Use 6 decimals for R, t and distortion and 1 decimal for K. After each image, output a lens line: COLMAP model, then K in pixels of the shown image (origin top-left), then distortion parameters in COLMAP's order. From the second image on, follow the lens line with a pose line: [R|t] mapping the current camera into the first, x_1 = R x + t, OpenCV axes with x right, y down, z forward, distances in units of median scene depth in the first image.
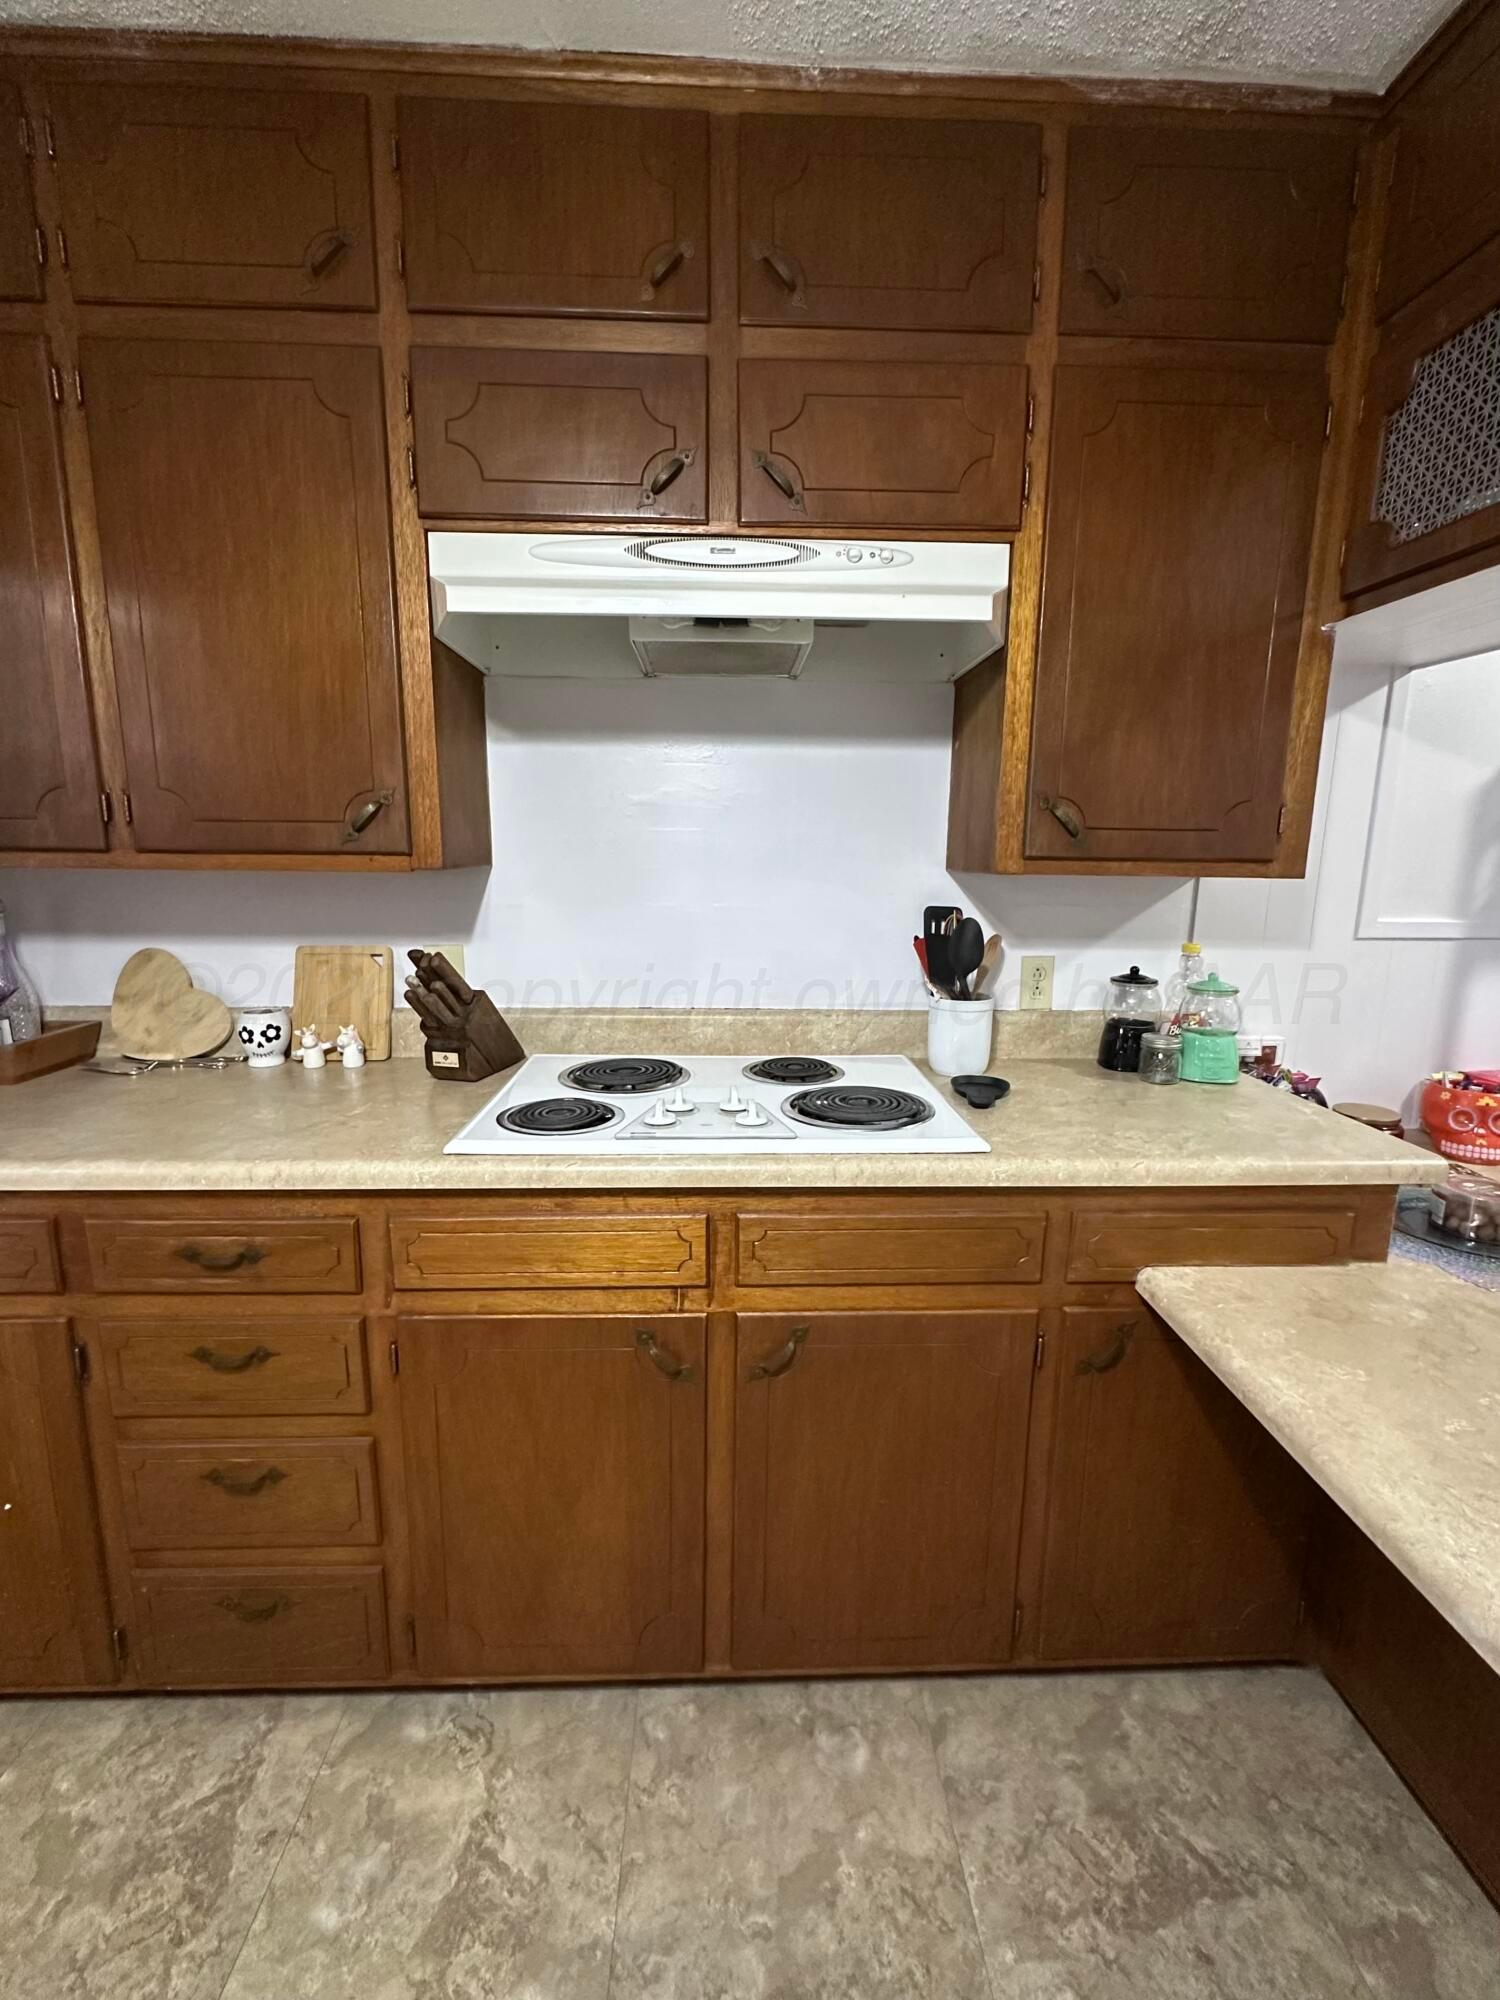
lens RADIAL K [[844.4, 0, 748.8], [0, 844.4, 998.6], [0, 0, 1]] dist [-0.005818, 0.001323]
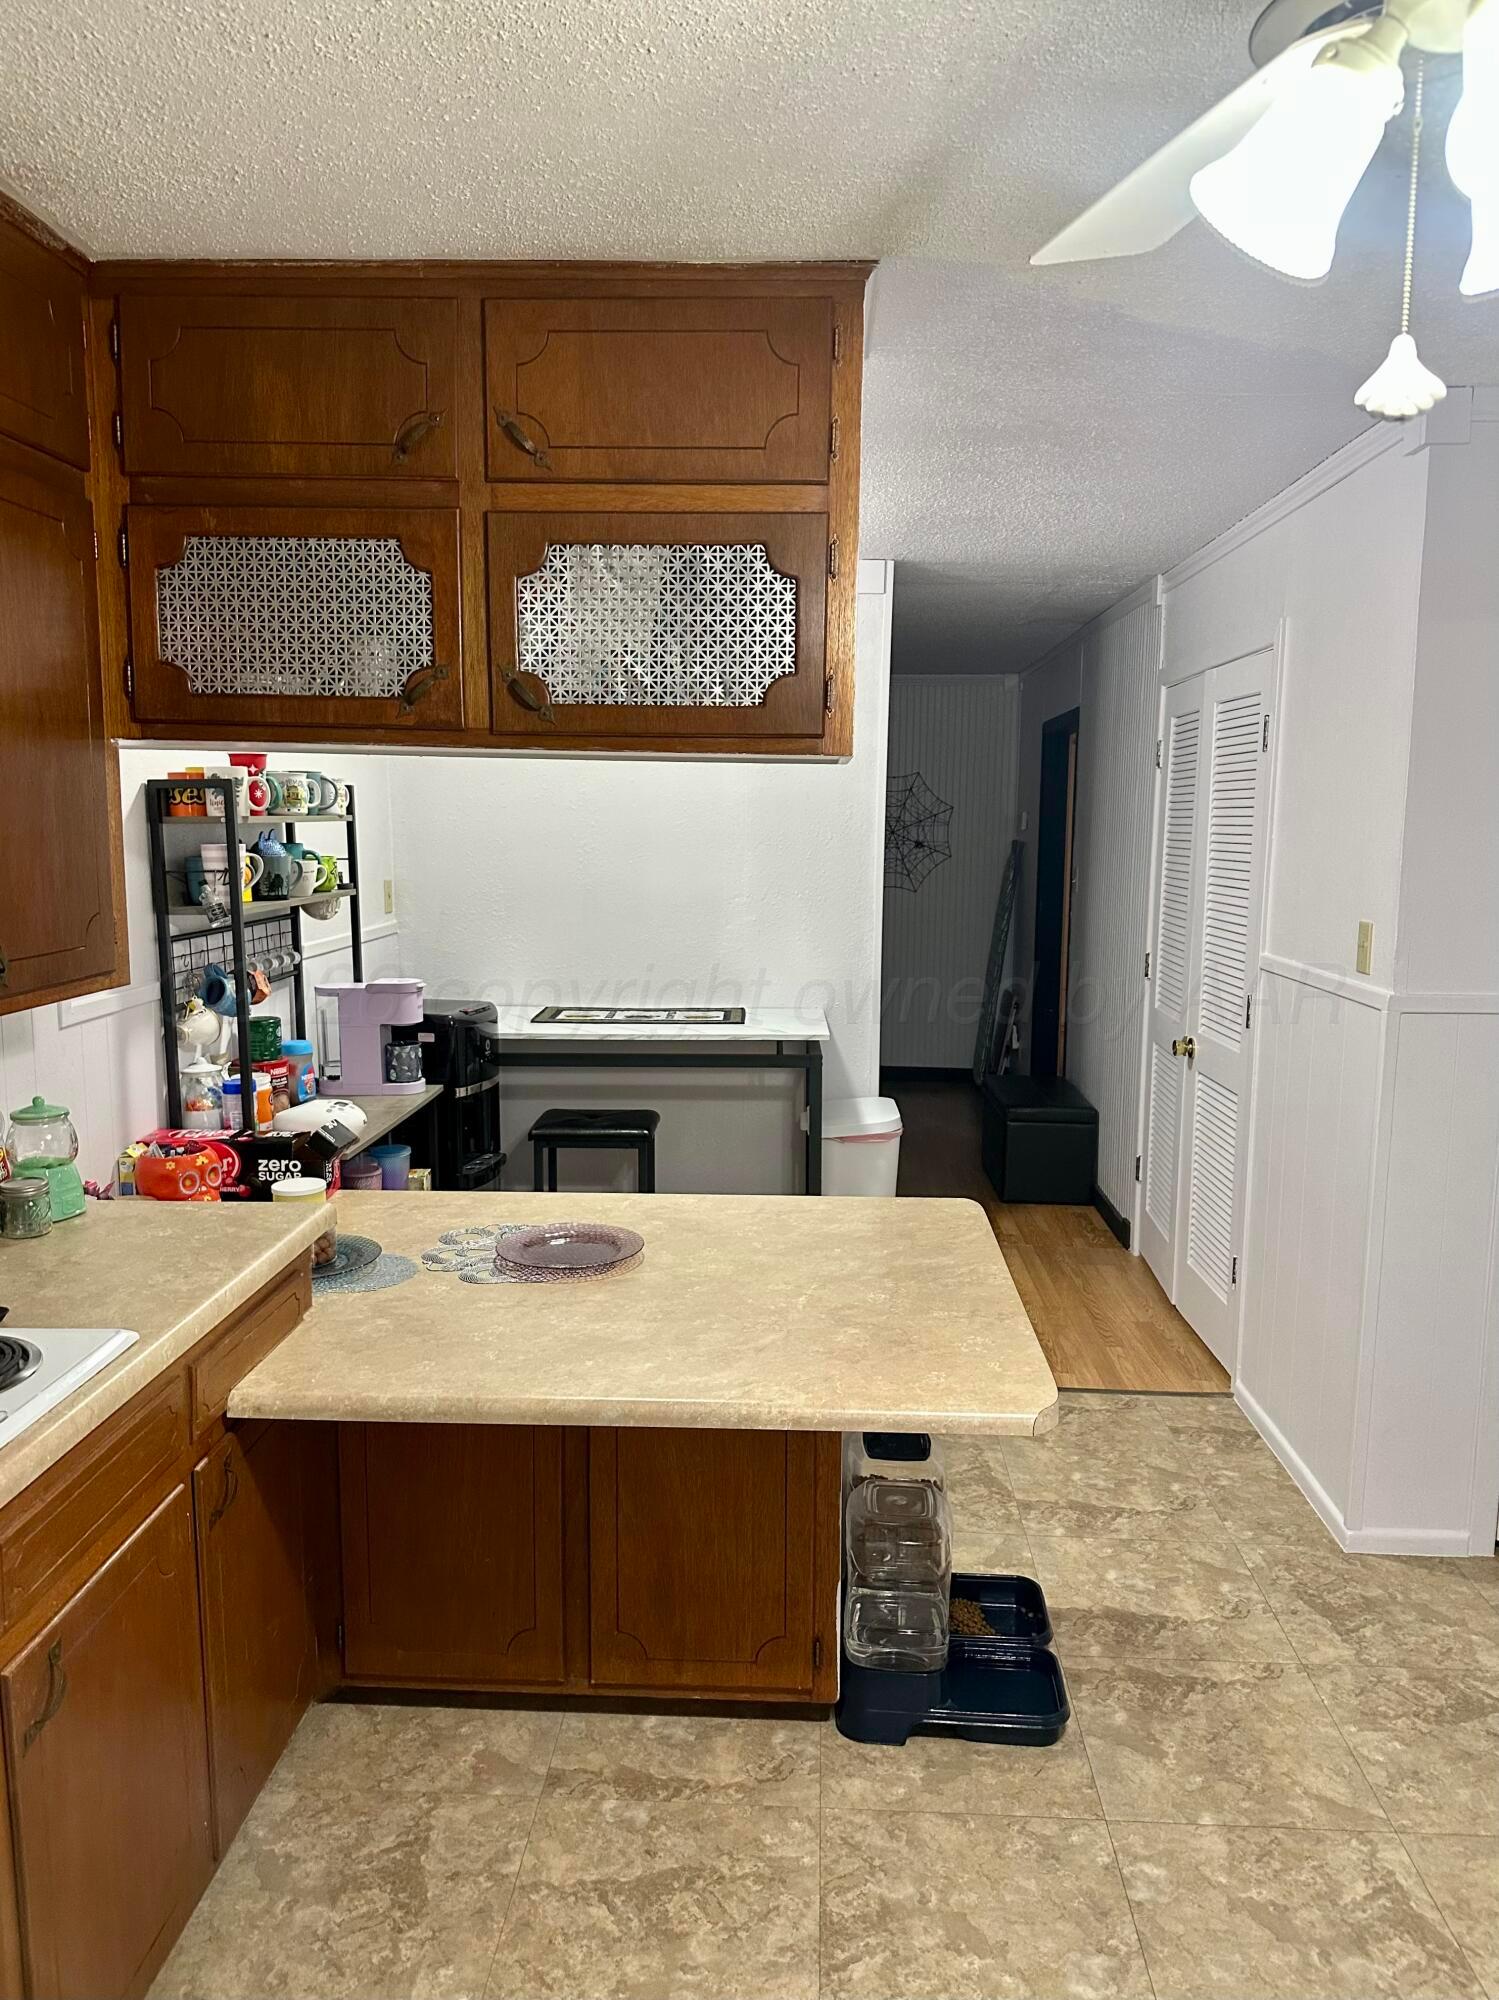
lens RADIAL K [[1427.2, 0, 749.3], [0, 1427.2, 1008.0], [0, 0, 1]] dist [0.027422, -0.041646]
pose [[0.086472, -0.148732, 0.985090, -1.119450], [0.168561, 0.976722, 0.132672, -0.258430], [-0.981891, 0.154576, 0.109529, 0.131822]]
